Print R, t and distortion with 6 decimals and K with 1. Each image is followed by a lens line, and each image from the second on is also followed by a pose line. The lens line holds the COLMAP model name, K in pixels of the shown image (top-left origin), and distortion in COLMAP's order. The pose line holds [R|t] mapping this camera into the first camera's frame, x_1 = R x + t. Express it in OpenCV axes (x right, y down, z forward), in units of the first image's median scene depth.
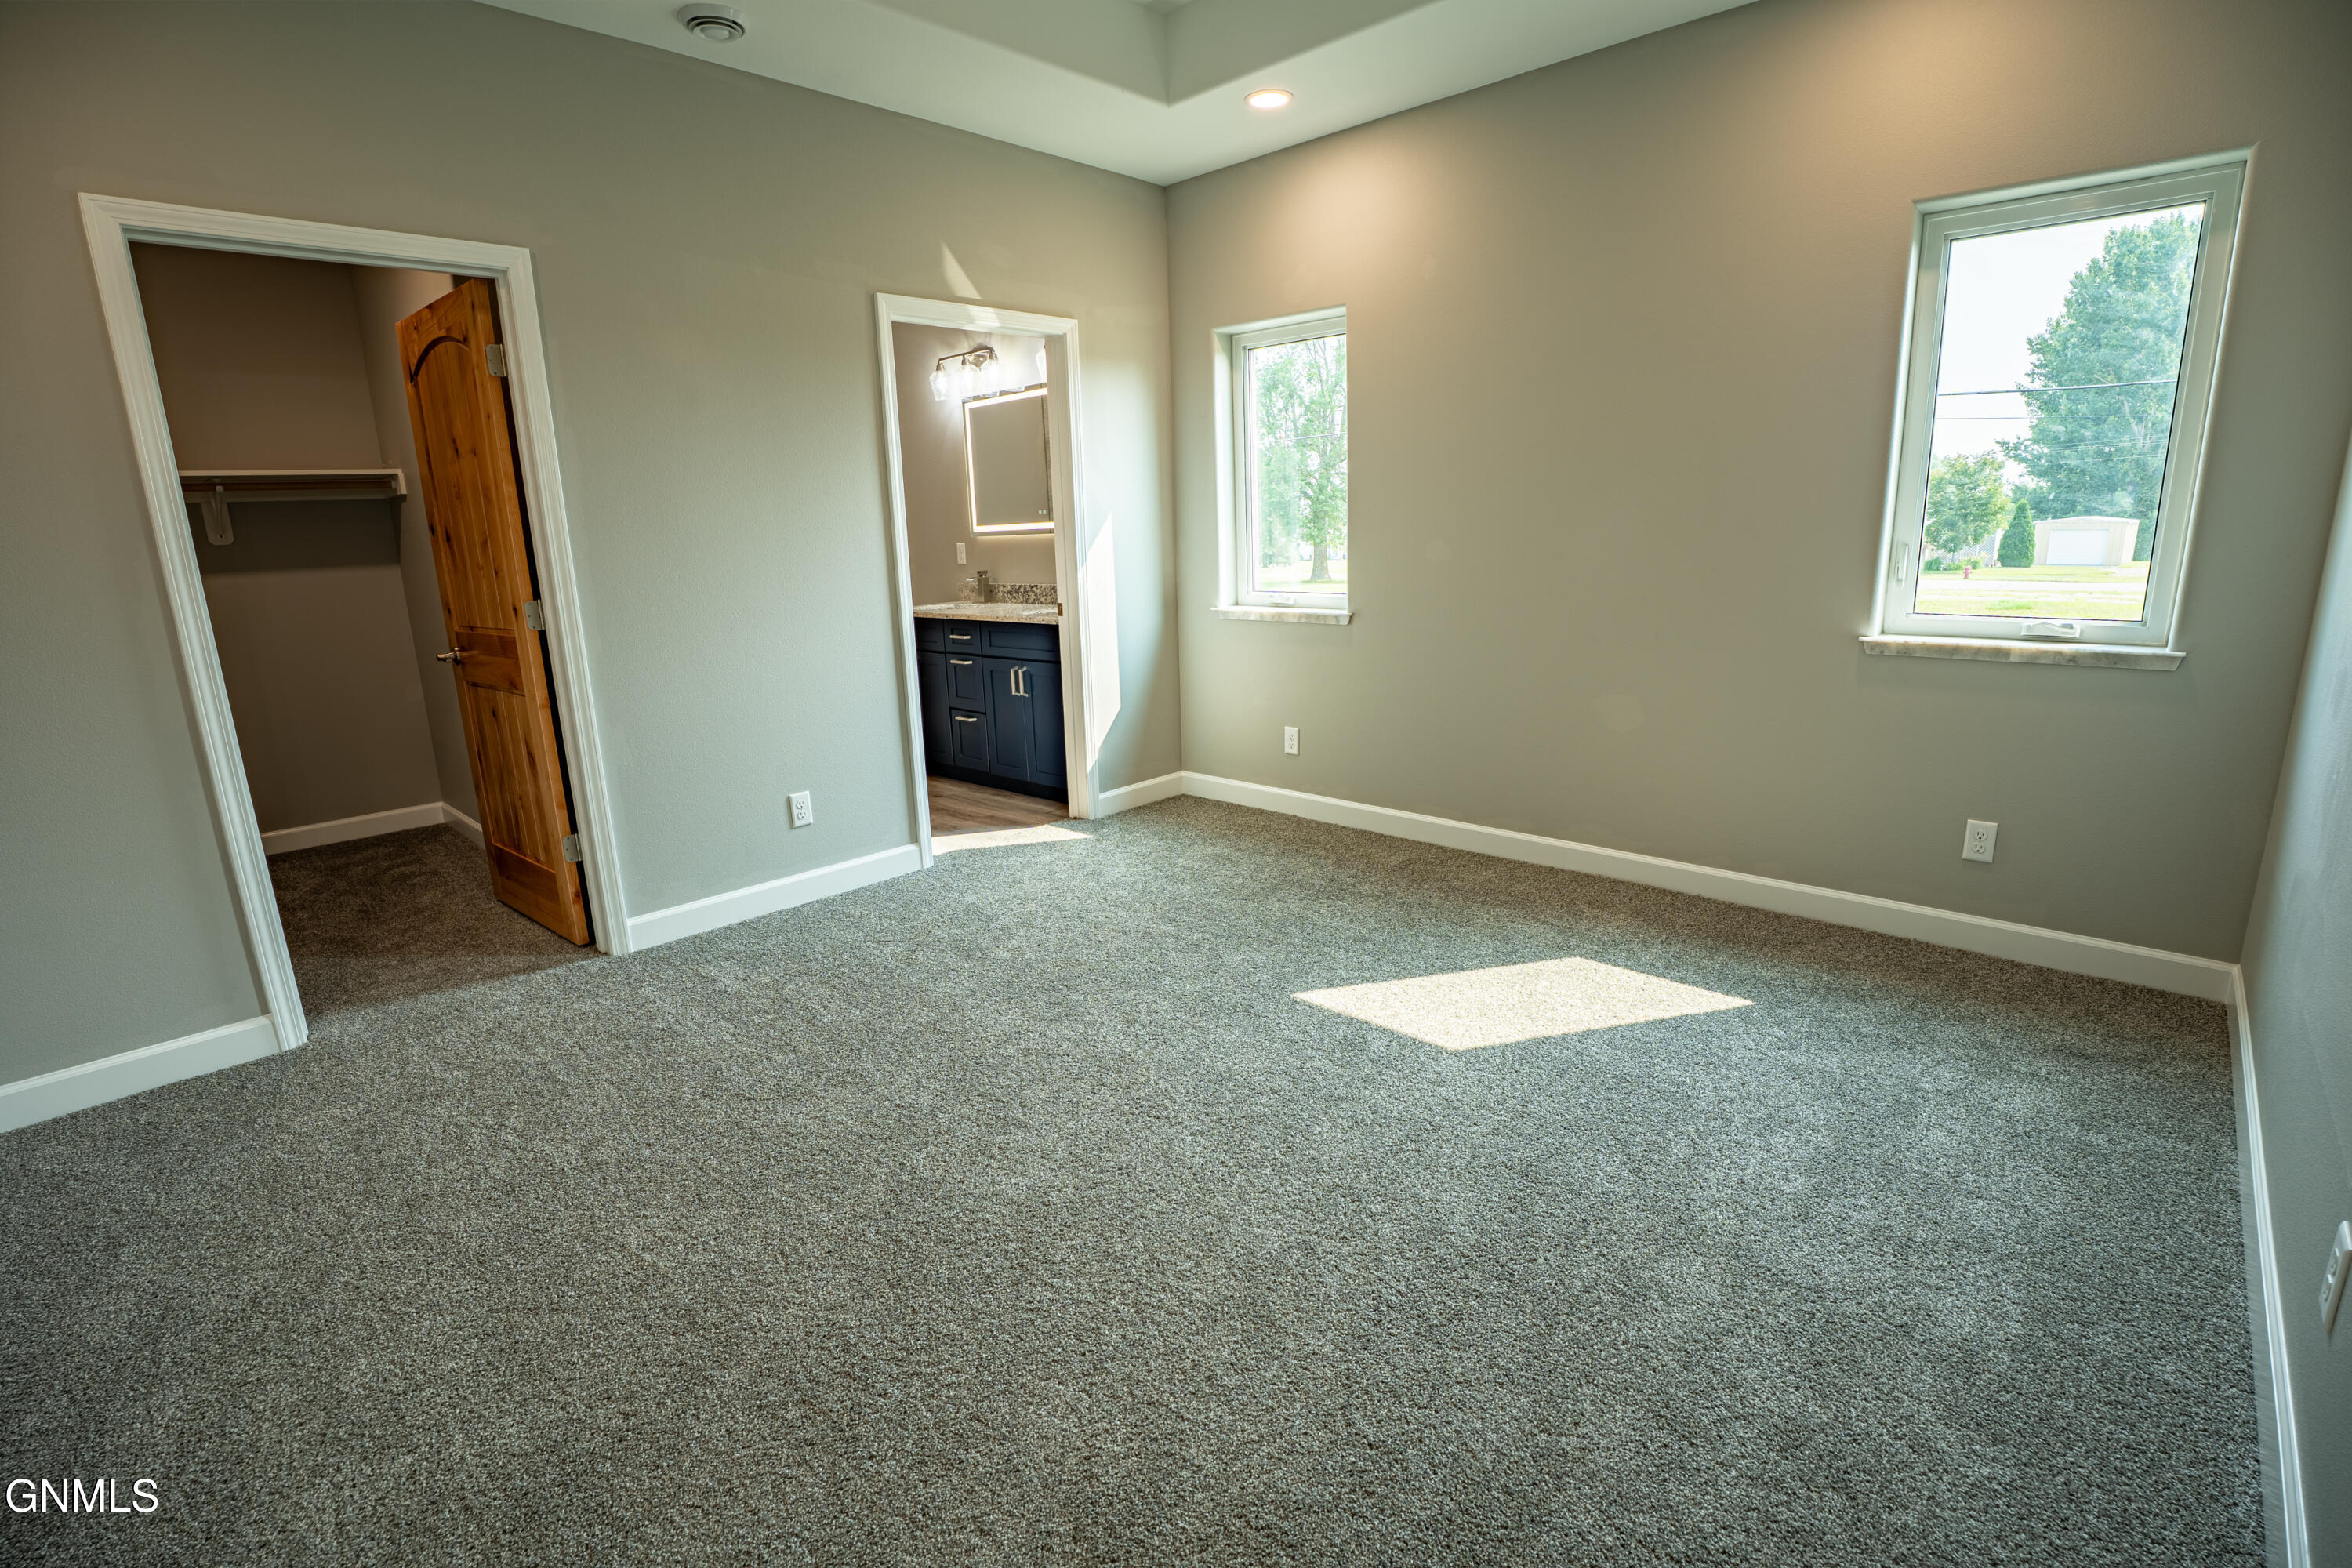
lens RADIAL K [[1108.9, 0, 1178.1], [0, 1108.9, 717.3], [0, 0, 1]] dist [0.000994, 0.000335]
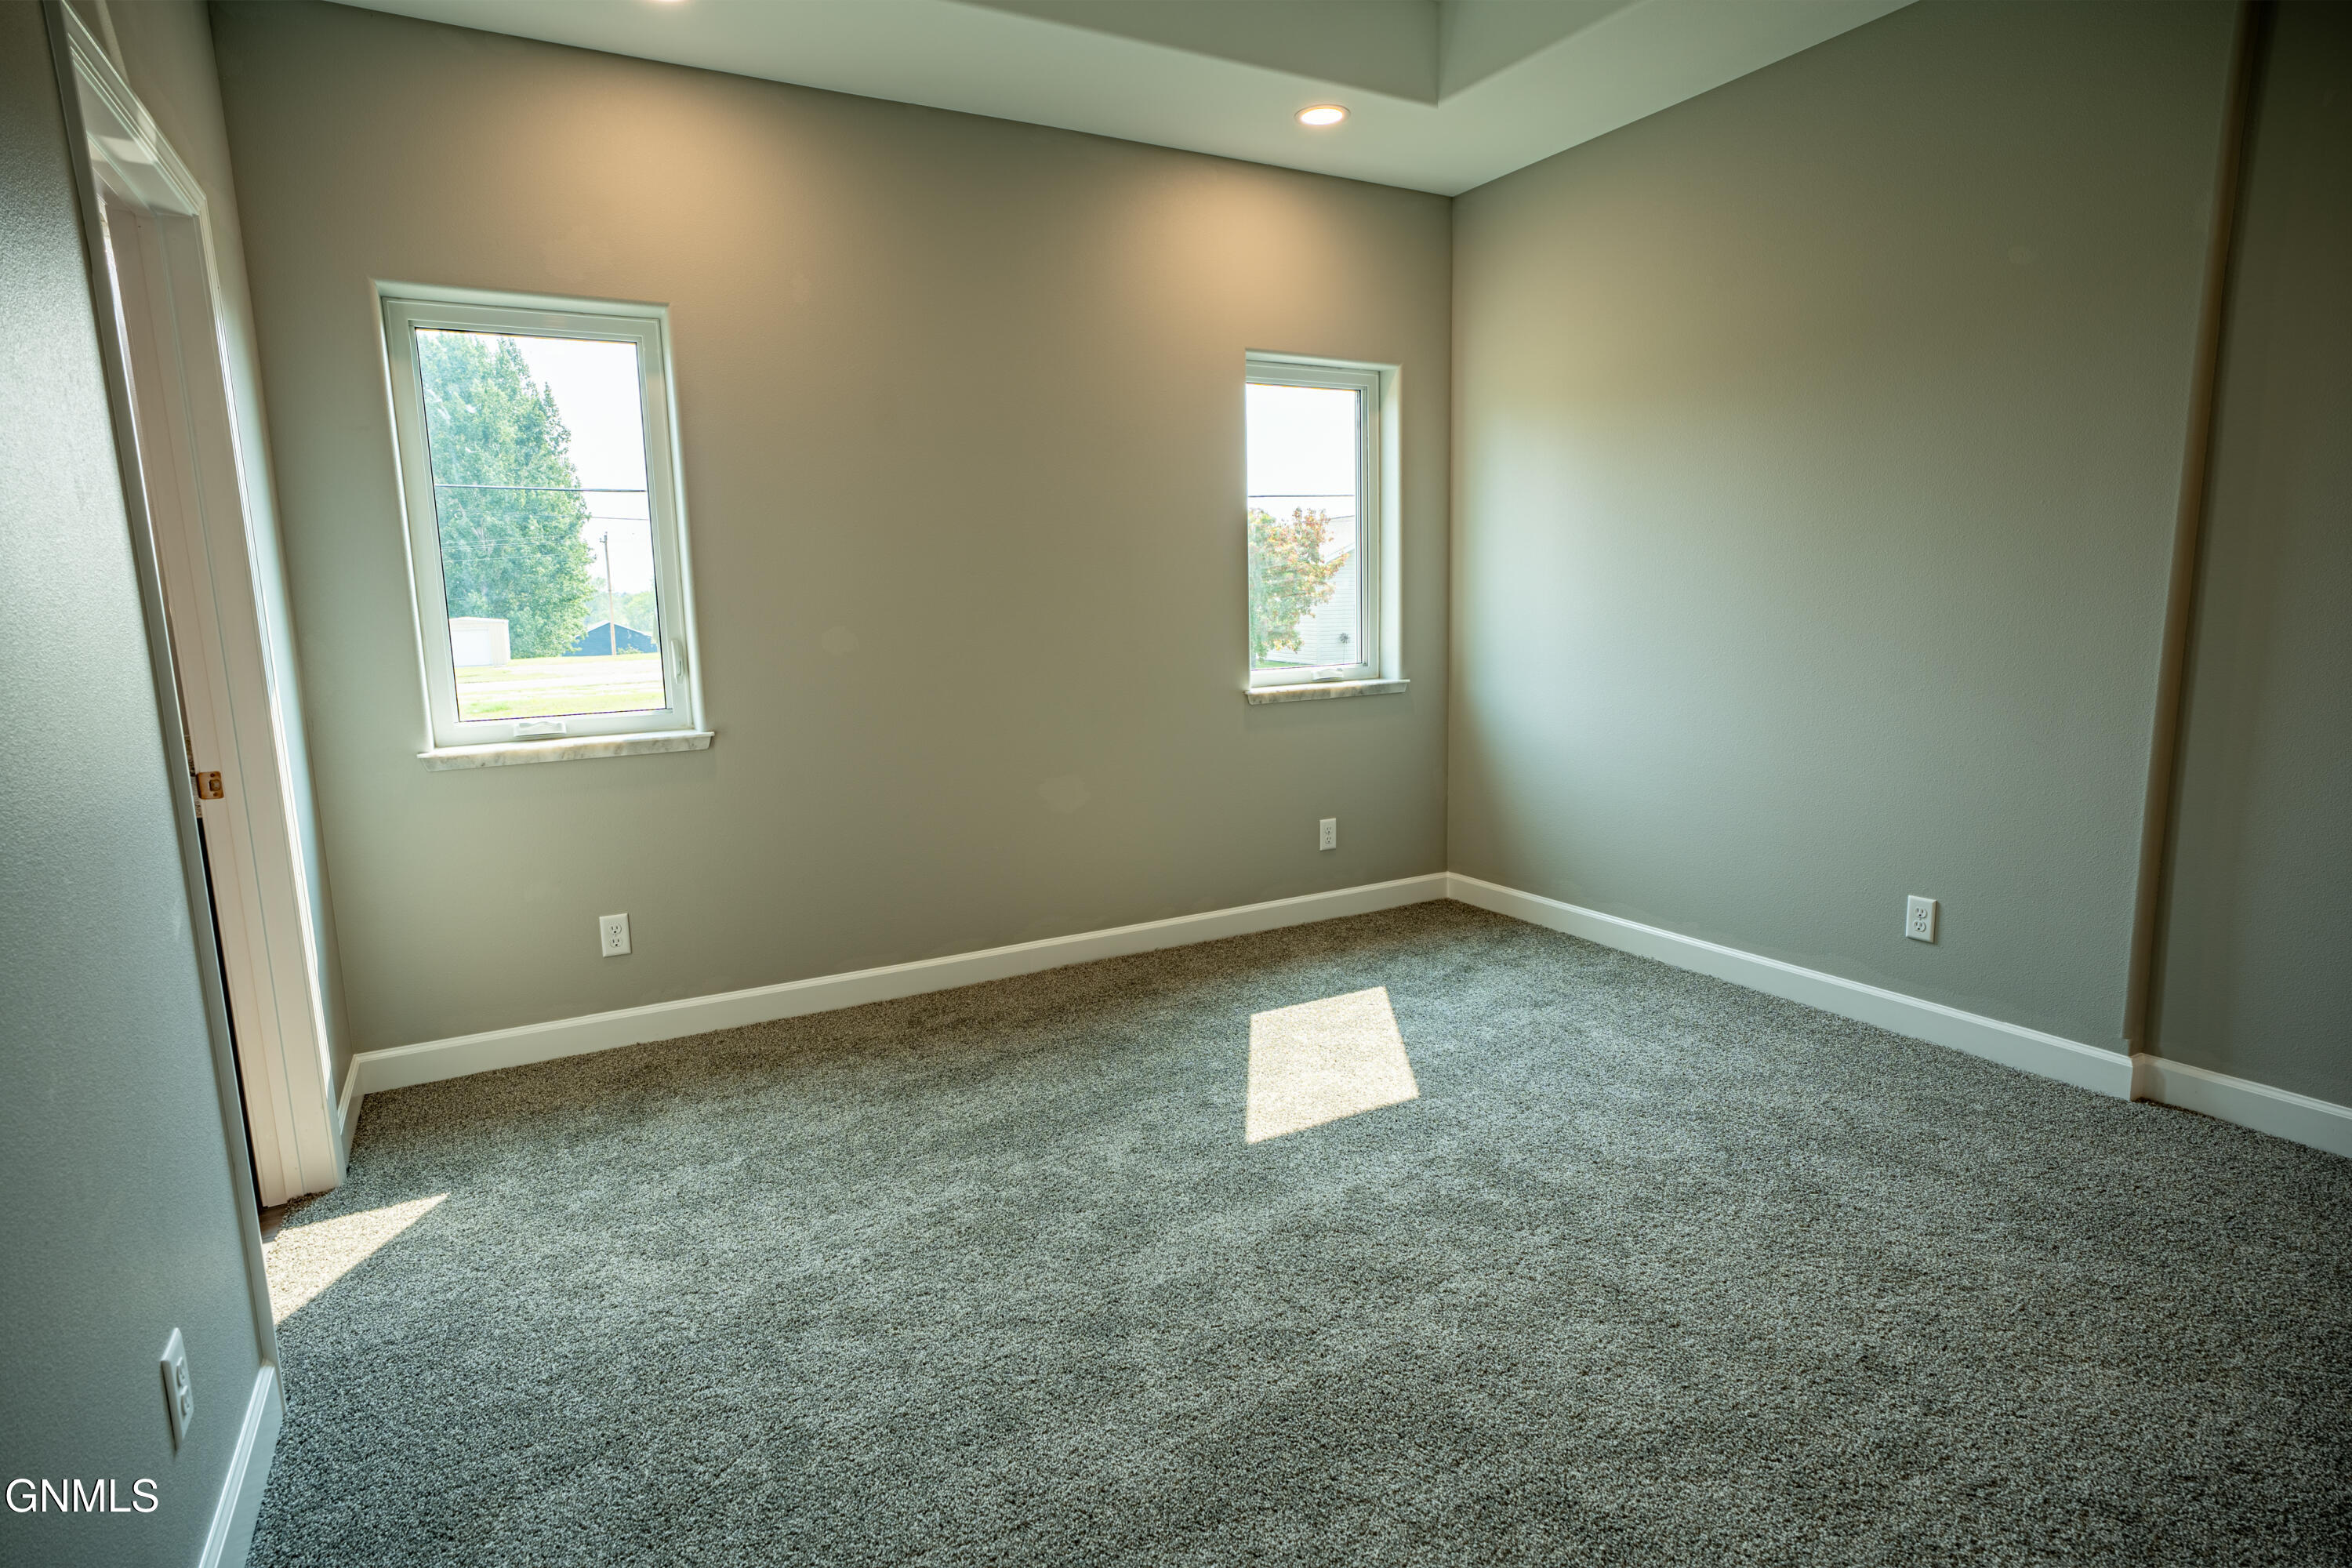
lens RADIAL K [[1260.1, 0, 1176.0], [0, 1260.1, 784.0], [0, 0, 1]] dist [-0.025650, 0.000165]
pose [[0.312852, -0.135606, 0.940072, -0.695330], [0.183270, 0.979774, 0.080341, -0.095642], [-0.931953, 0.147152, 0.331376, 0.614353]]
